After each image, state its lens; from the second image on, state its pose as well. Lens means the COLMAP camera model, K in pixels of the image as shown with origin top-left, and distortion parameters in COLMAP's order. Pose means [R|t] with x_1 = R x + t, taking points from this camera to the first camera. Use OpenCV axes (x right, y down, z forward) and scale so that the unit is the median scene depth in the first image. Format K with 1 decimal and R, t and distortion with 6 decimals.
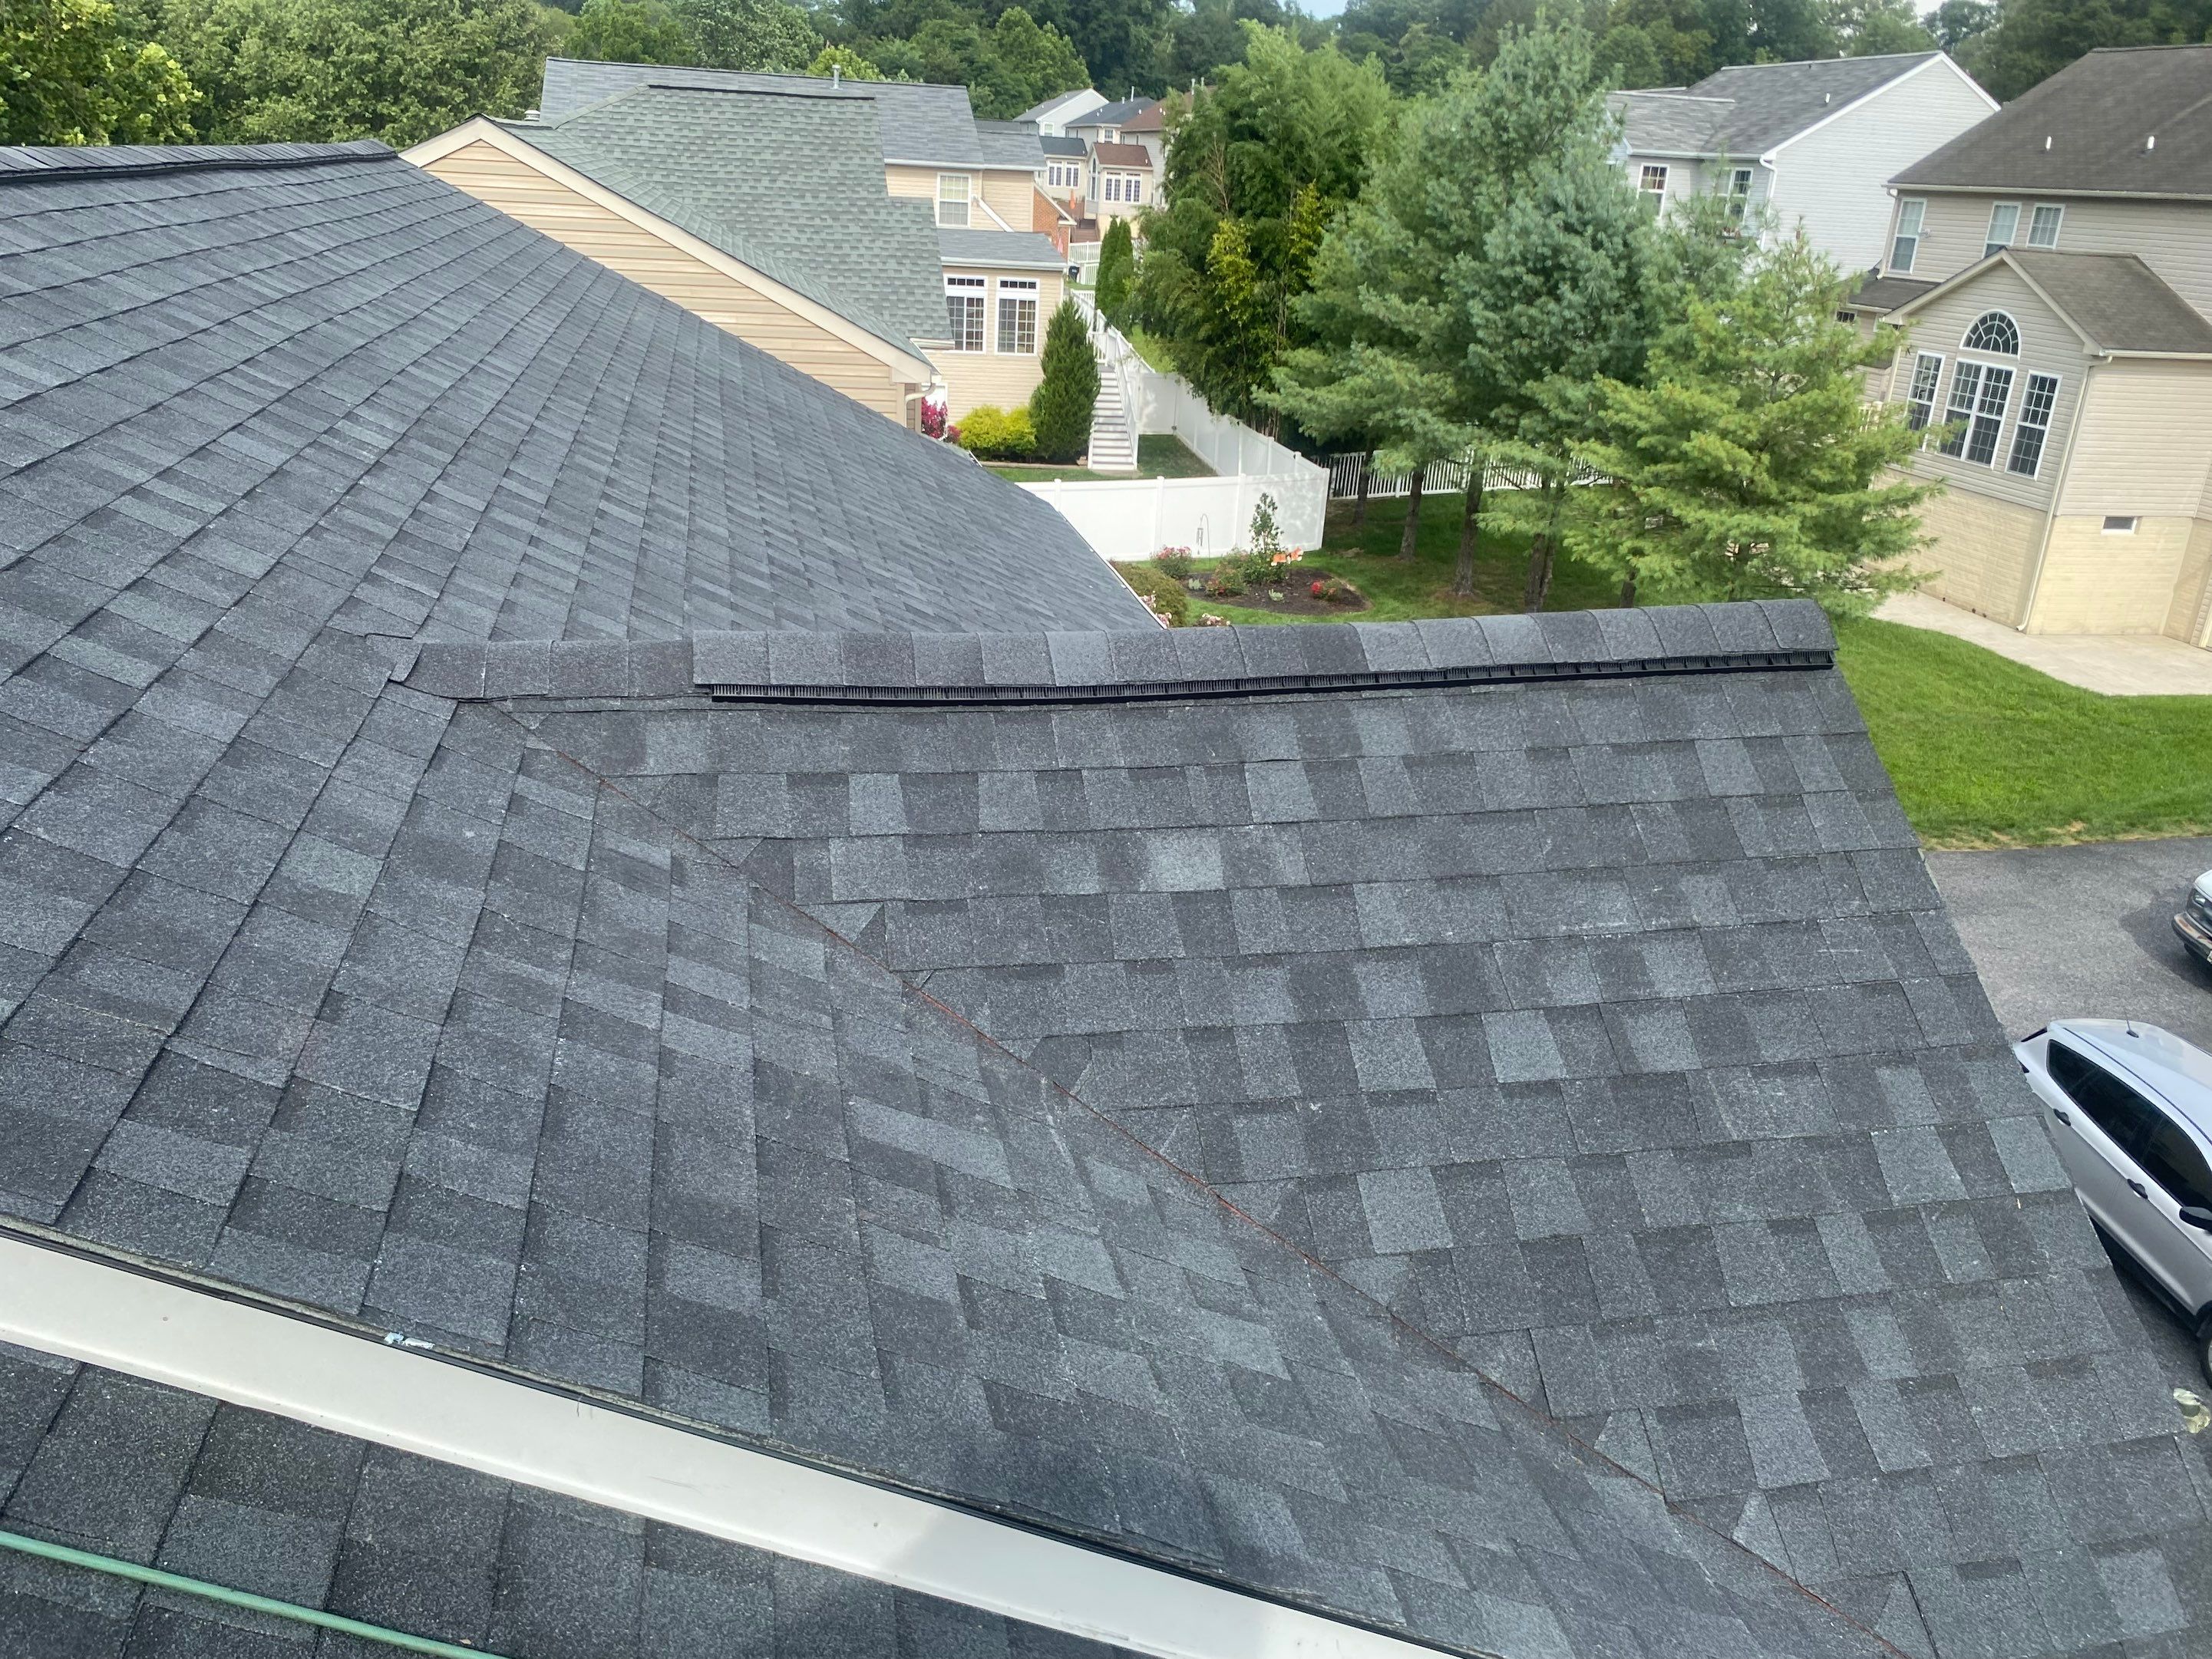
lens RADIAL K [[1663.7, 0, 1092.1], [0, 1663.7, 825.9], [0, 0, 1]] dist [-0.008602, -0.005709]
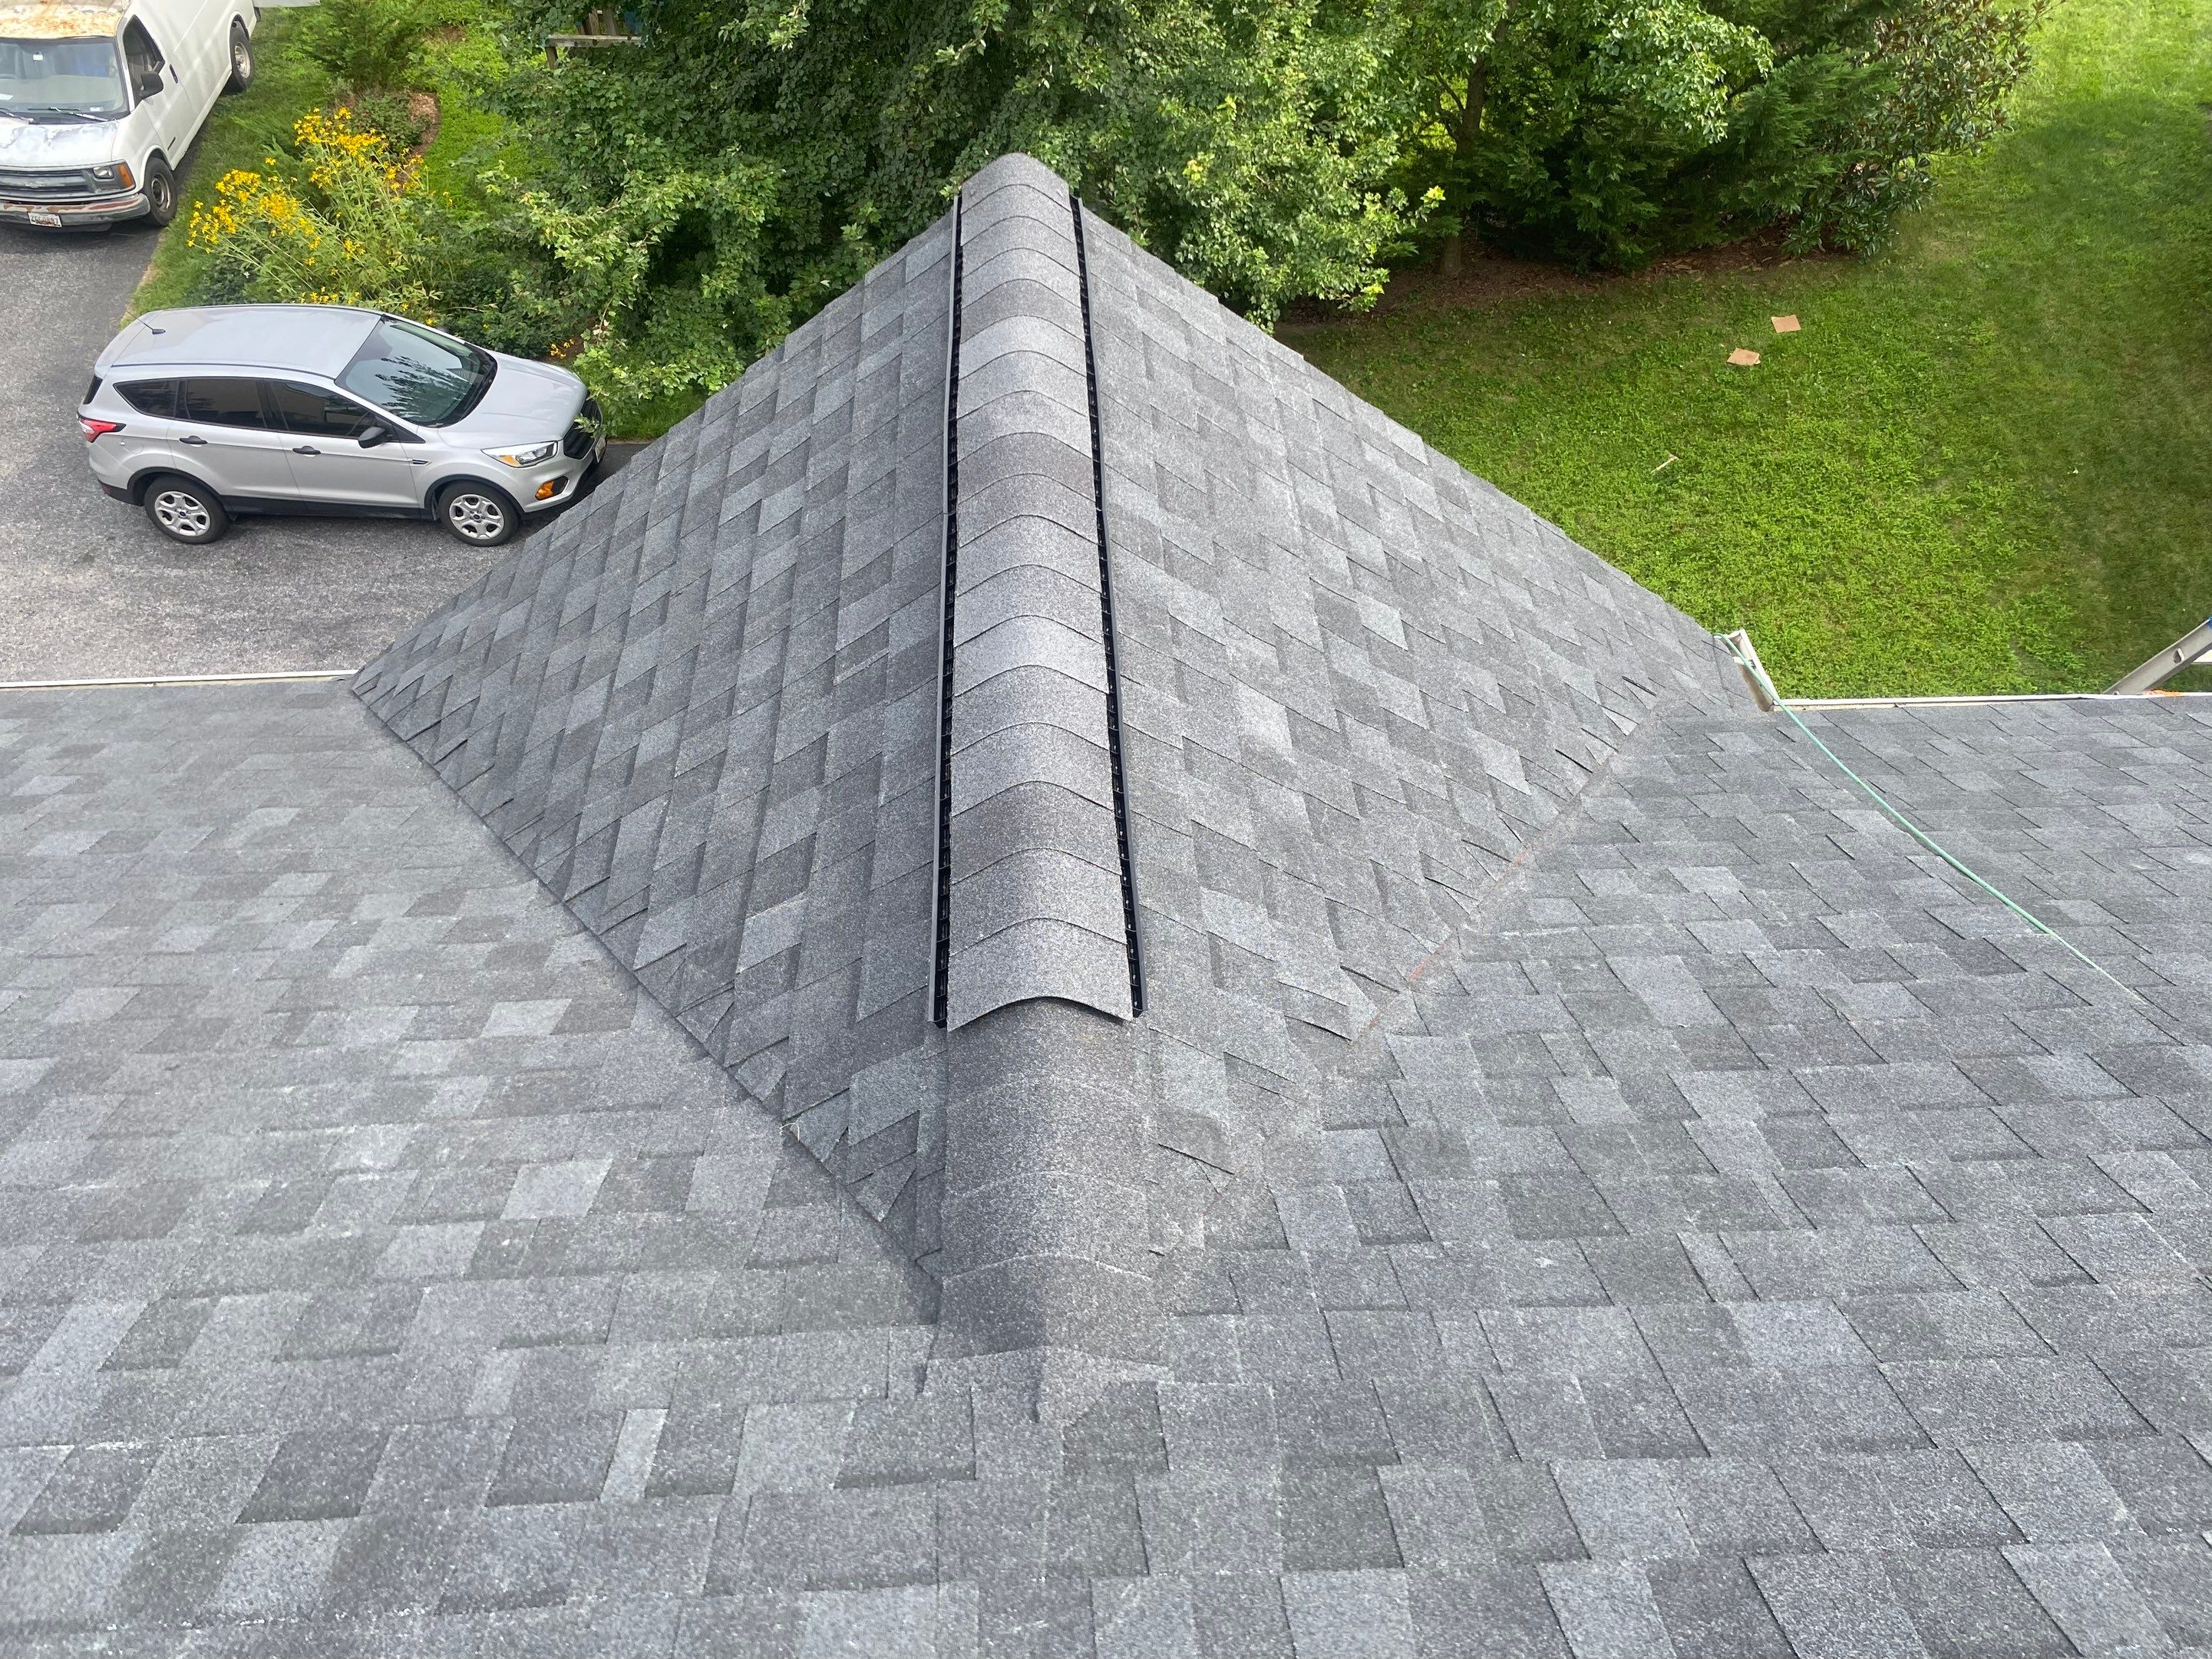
lens RADIAL K [[1663.7, 0, 1099.4], [0, 1663.7, 818.4], [0, 0, 1]] dist [-0.008602, -0.005709]
pose [[0.169262, -0.746513, 0.643482, -0.139761], [0.374122, 0.652700, 0.658798, -0.136355], [-0.911802, 0.129232, 0.389764, 0.154479]]
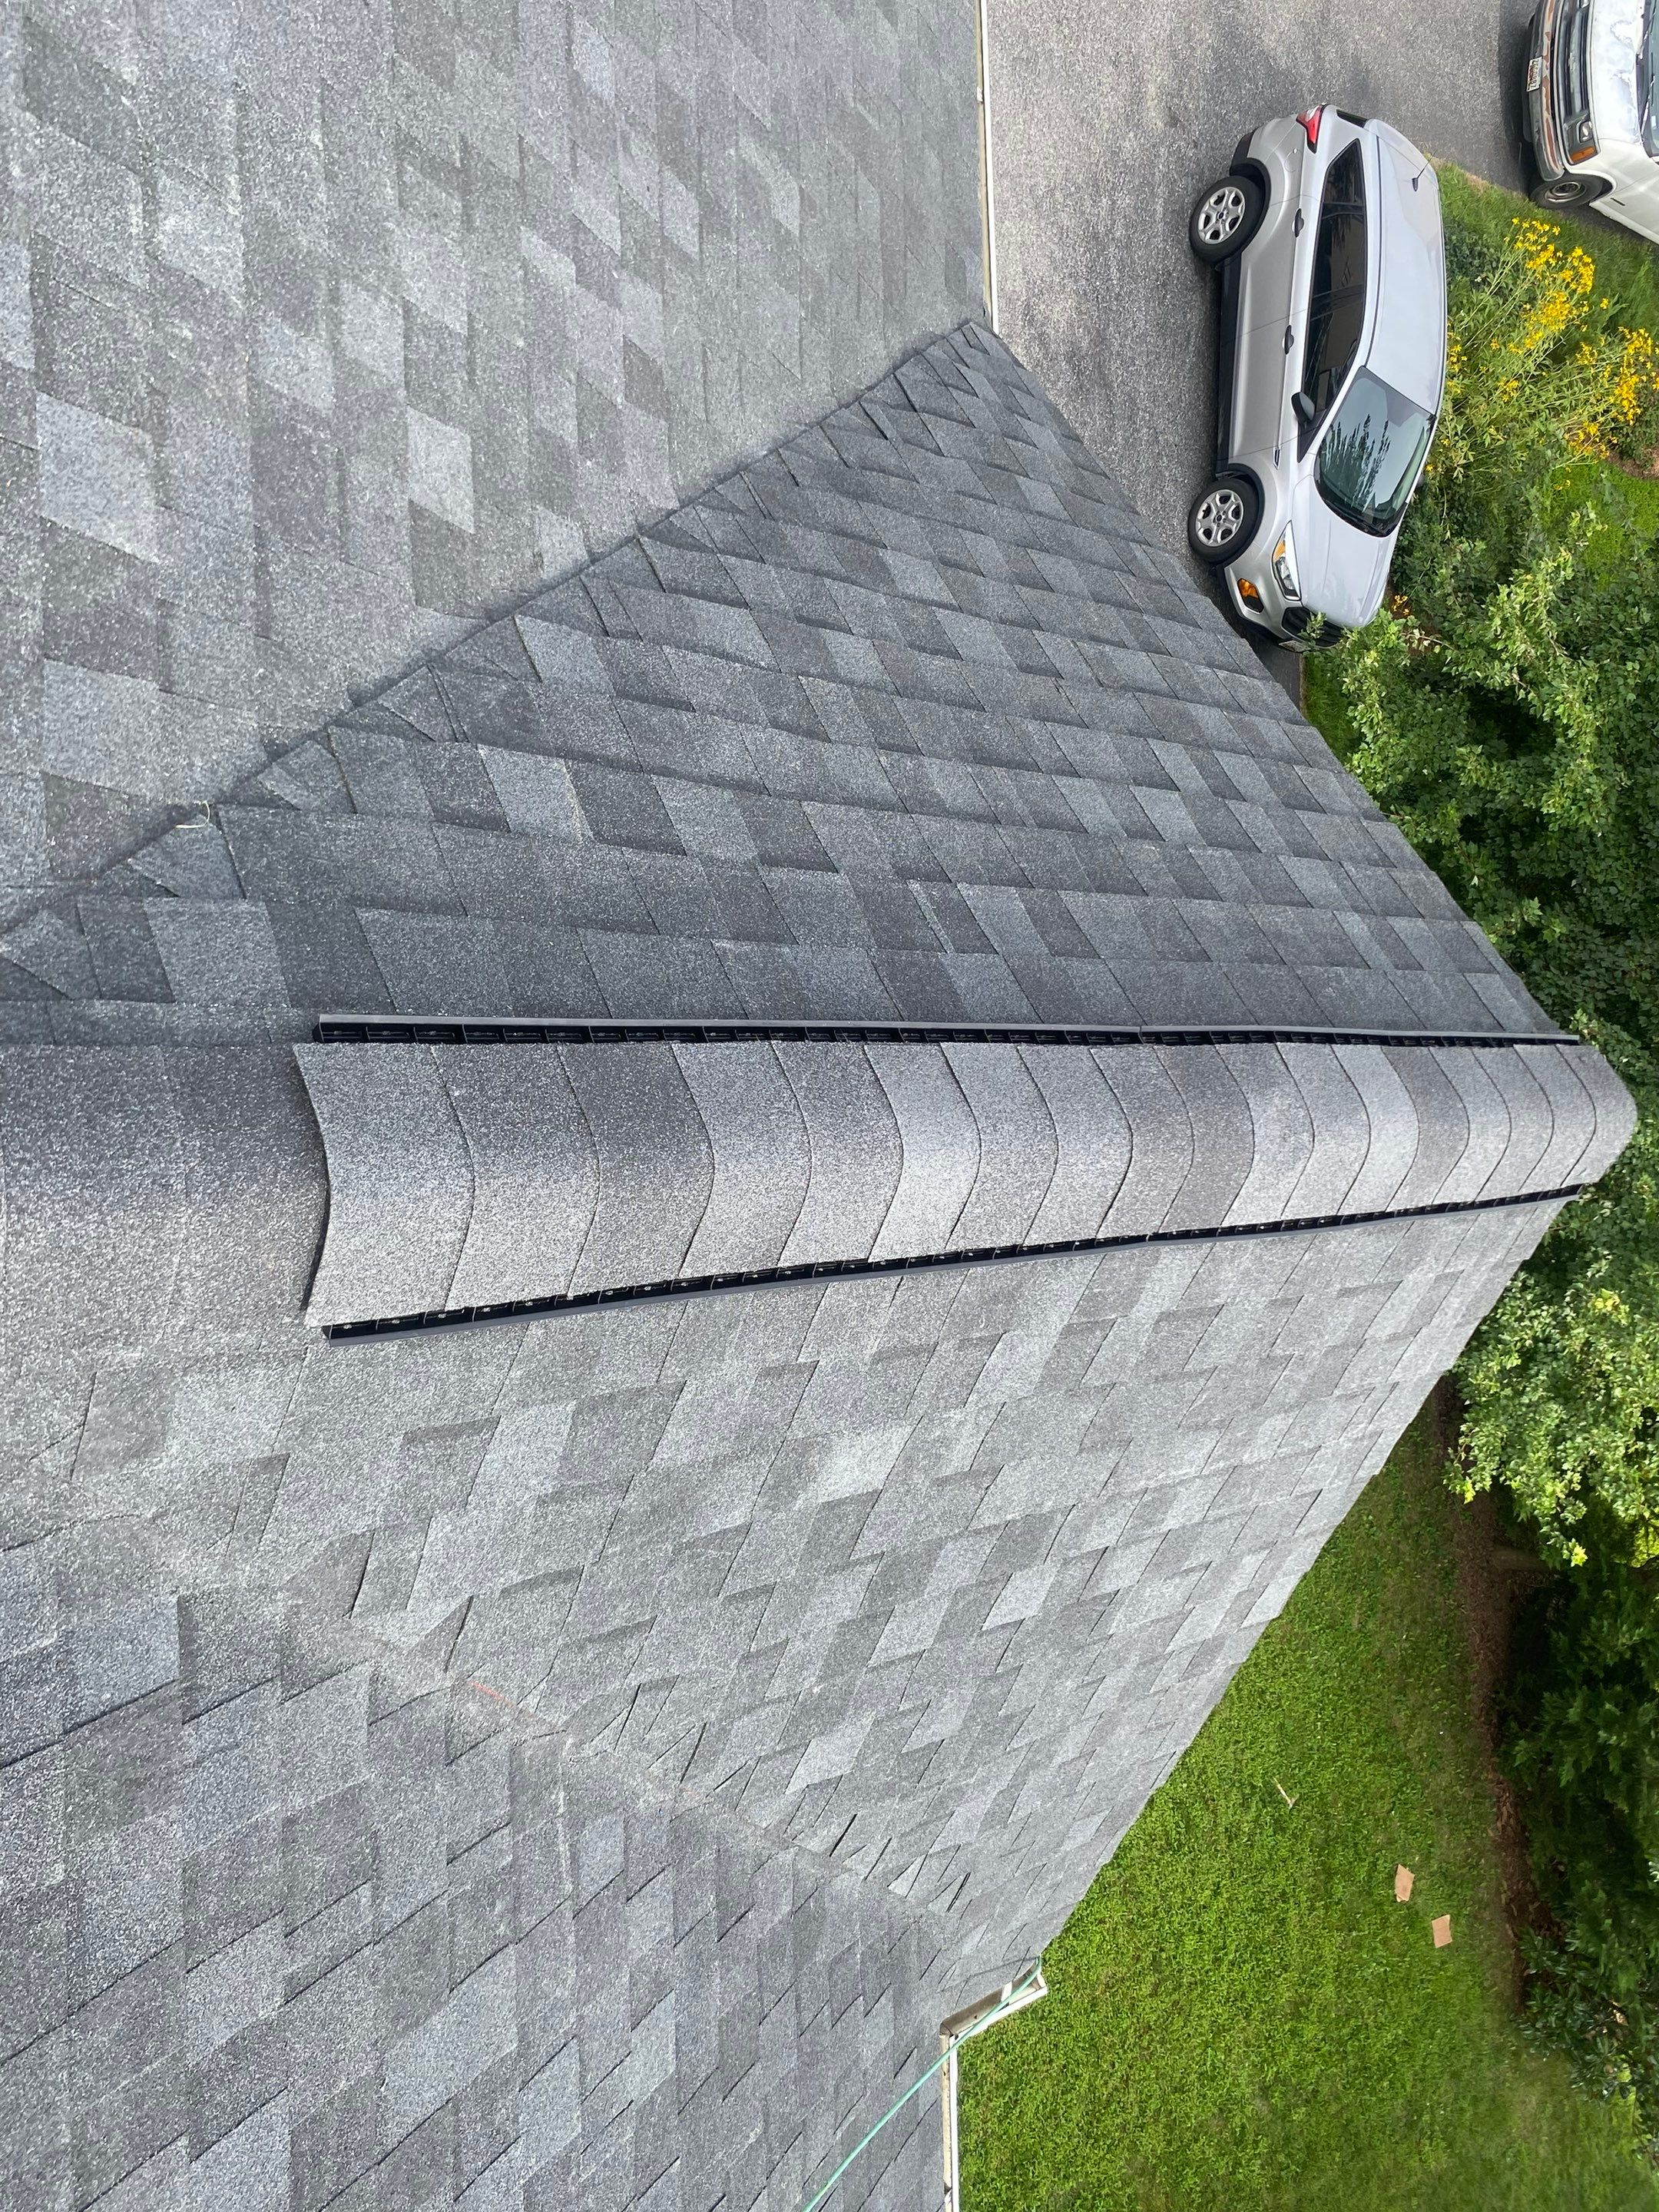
lens RADIAL K [[1663.9, 0, 829.3], [0, 1663.9, 1101.6], [0, 0, 1]] dist [-0.008602, -0.005709]
pose [[0.784884, 0.193385, 0.588693, -0.089813], [-0.611170, 0.398184, 0.684048, -0.115038], [-0.102124, -0.896689, 0.430720, 0.180377]]
